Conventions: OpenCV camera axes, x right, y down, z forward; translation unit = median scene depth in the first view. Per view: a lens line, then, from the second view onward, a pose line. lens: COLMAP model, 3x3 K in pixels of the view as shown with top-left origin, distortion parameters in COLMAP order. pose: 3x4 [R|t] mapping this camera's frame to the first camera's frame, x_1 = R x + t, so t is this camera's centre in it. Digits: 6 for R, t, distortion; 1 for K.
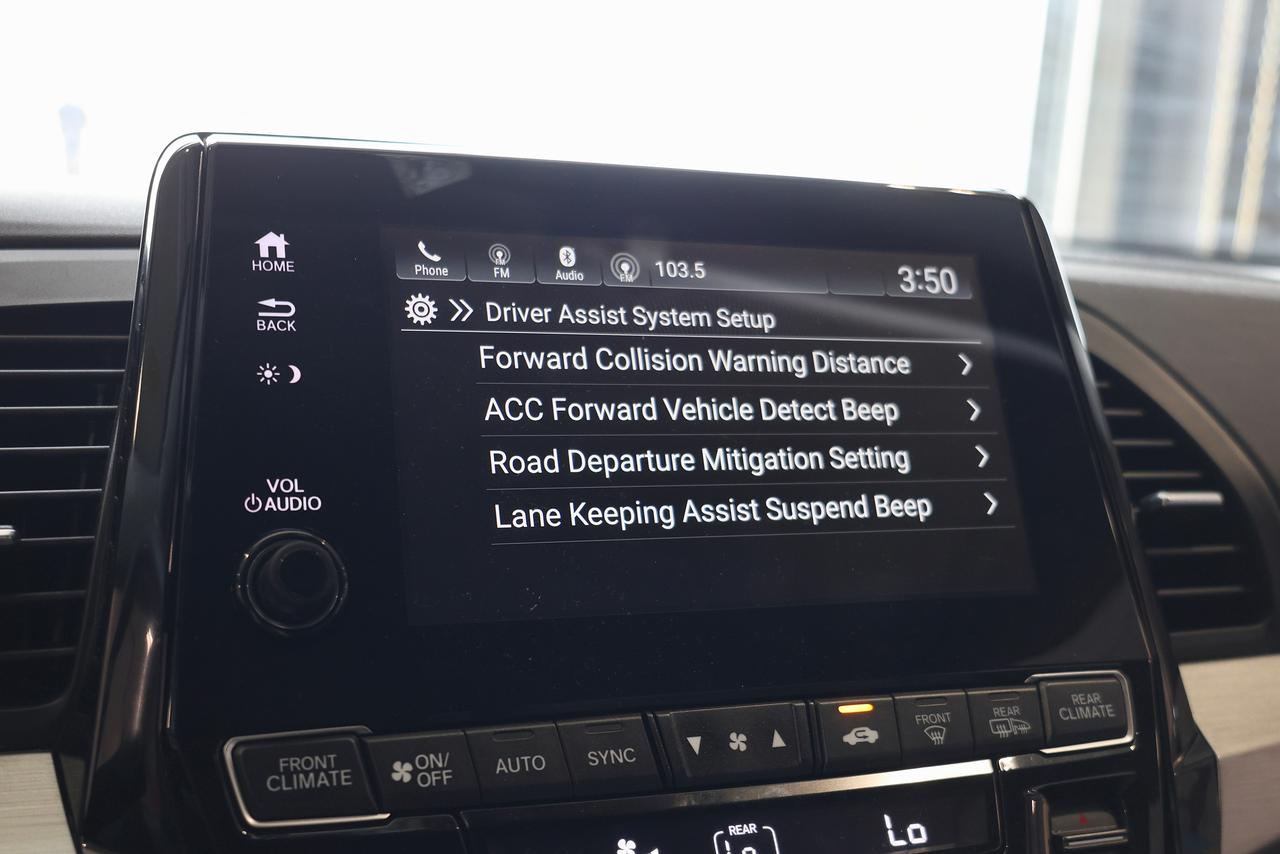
lens RADIAL K [[1606.2, 0, 646.1], [0, 1606.2, 435.8], [0, 0, 1]] dist [0.015699, 0.000000]
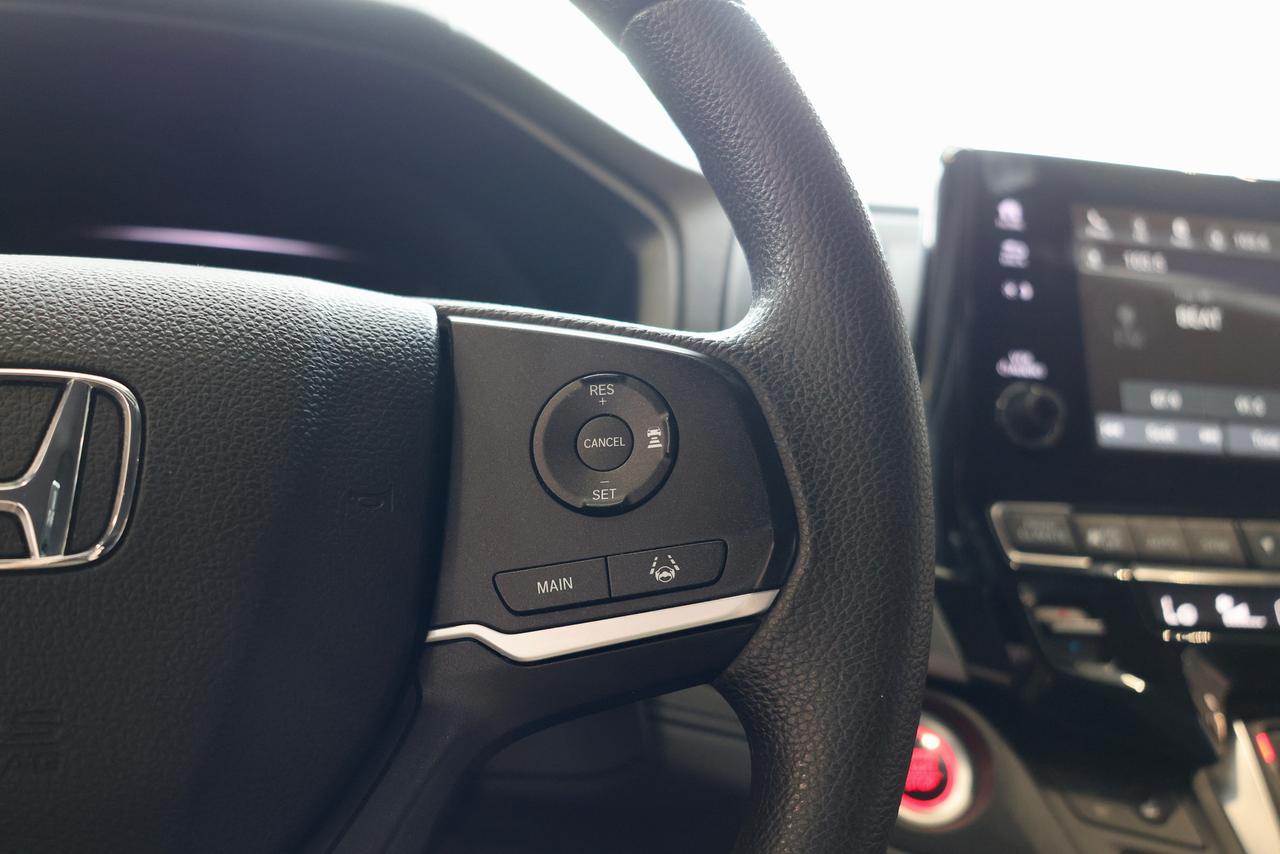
lens RADIAL K [[1336.2, 0, 640.7], [0, 1336.2, 432.3], [0, 0, 1]] dist [0.009471, 0.000000]
pose [[0.980323, 0.067860, -0.185369, -0.320627], [-0.067240, 0.997690, 0.009639, 0.109585], [0.185595, 0.003015, 0.982622, -0.362418]]
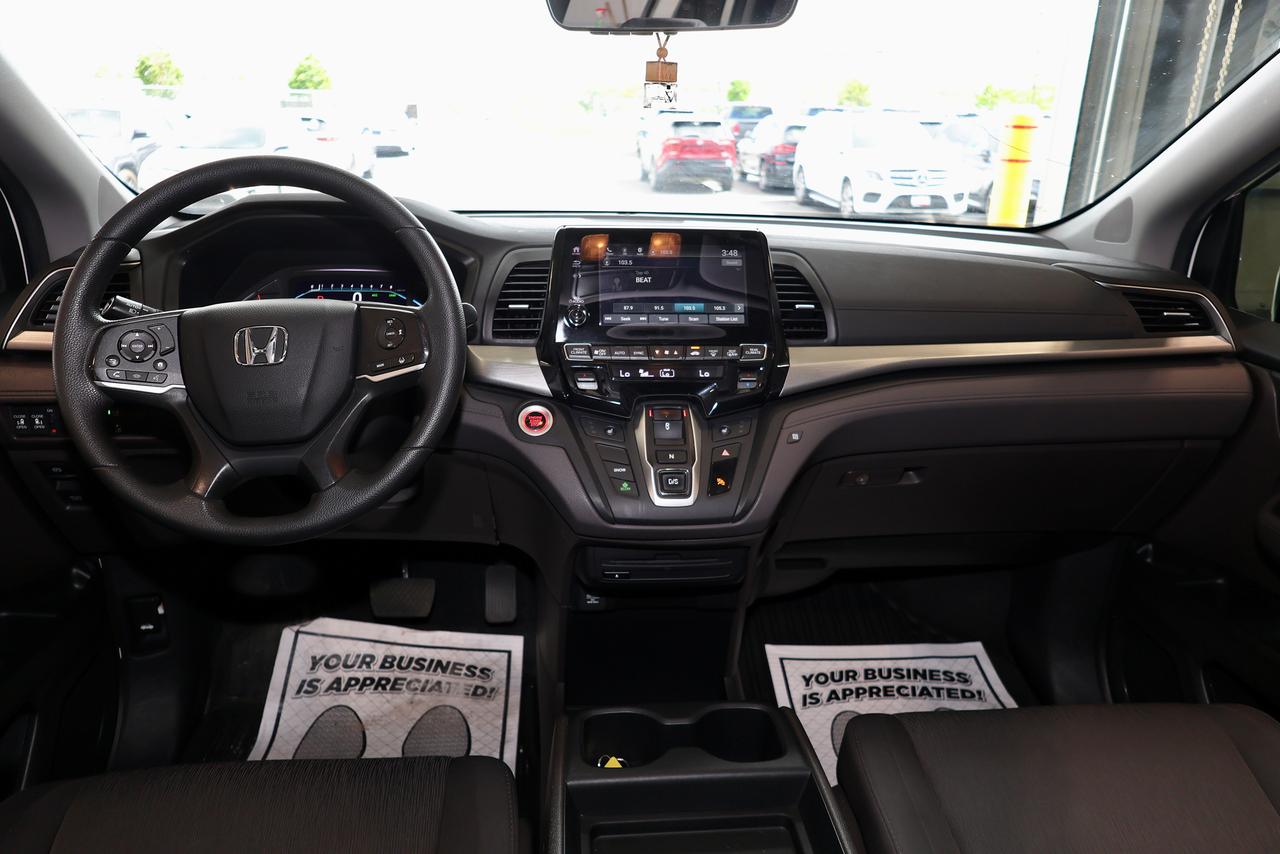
lens RADIAL K [[873.7, 0, 641.9], [0, 873.7, 429.4], [0, 0, 1]] dist [-0.010732, 0.002249]
pose [[0.957196, 0.046423, -0.285693, 0.736038], [-0.007343, 0.990631, 0.136368, 0.060367], [0.289347, -0.128434, 0.948569, -1.527217]]
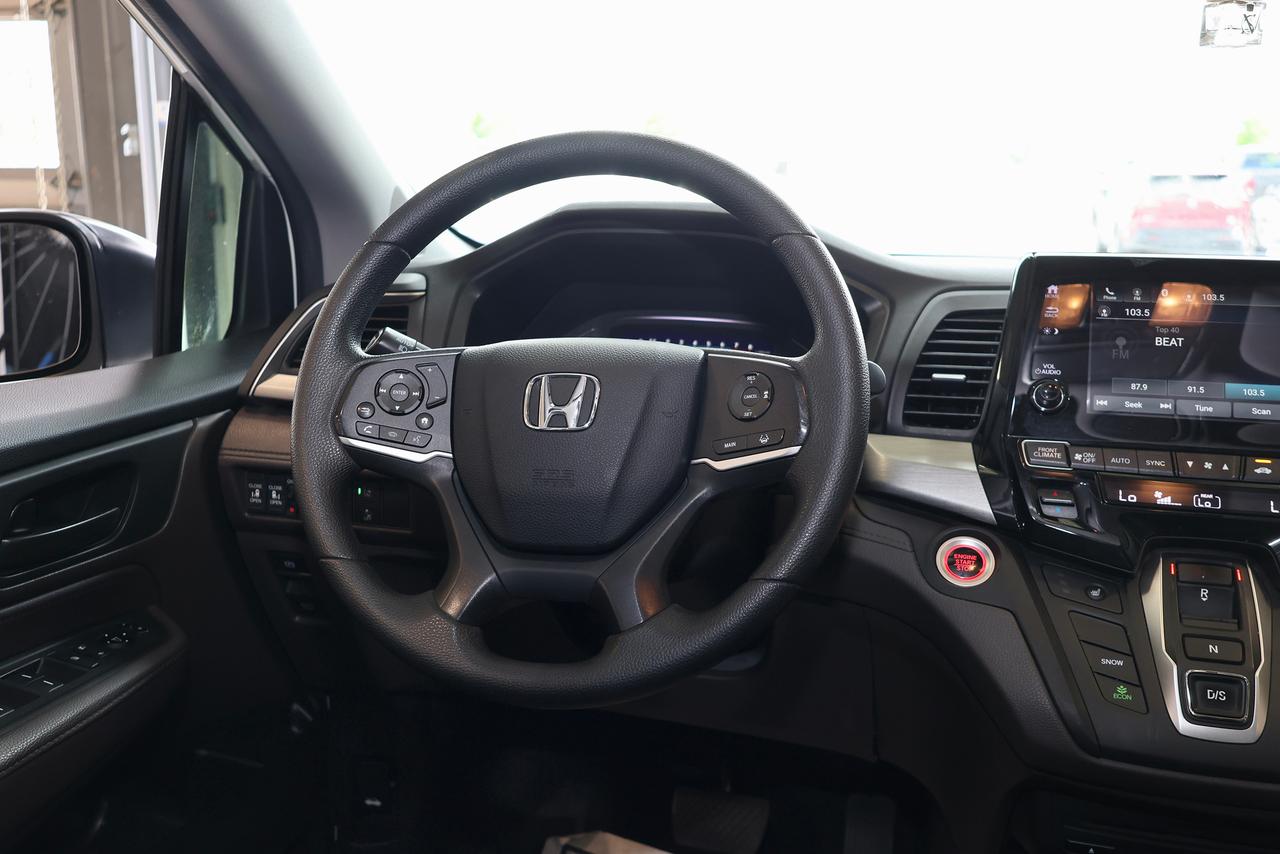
lens RADIAL K [[1210.7, 0, 635.3], [0, 1210.7, 413.8], [0, 0, 1]] dist [-0.001989, 0.000000]
pose [[0.793341, 0.055531, -0.606240, 0.526639], [-0.066838, 0.997756, 0.003927, 0.155729], [0.605098, 0.037405, 0.795272, -1.253272]]
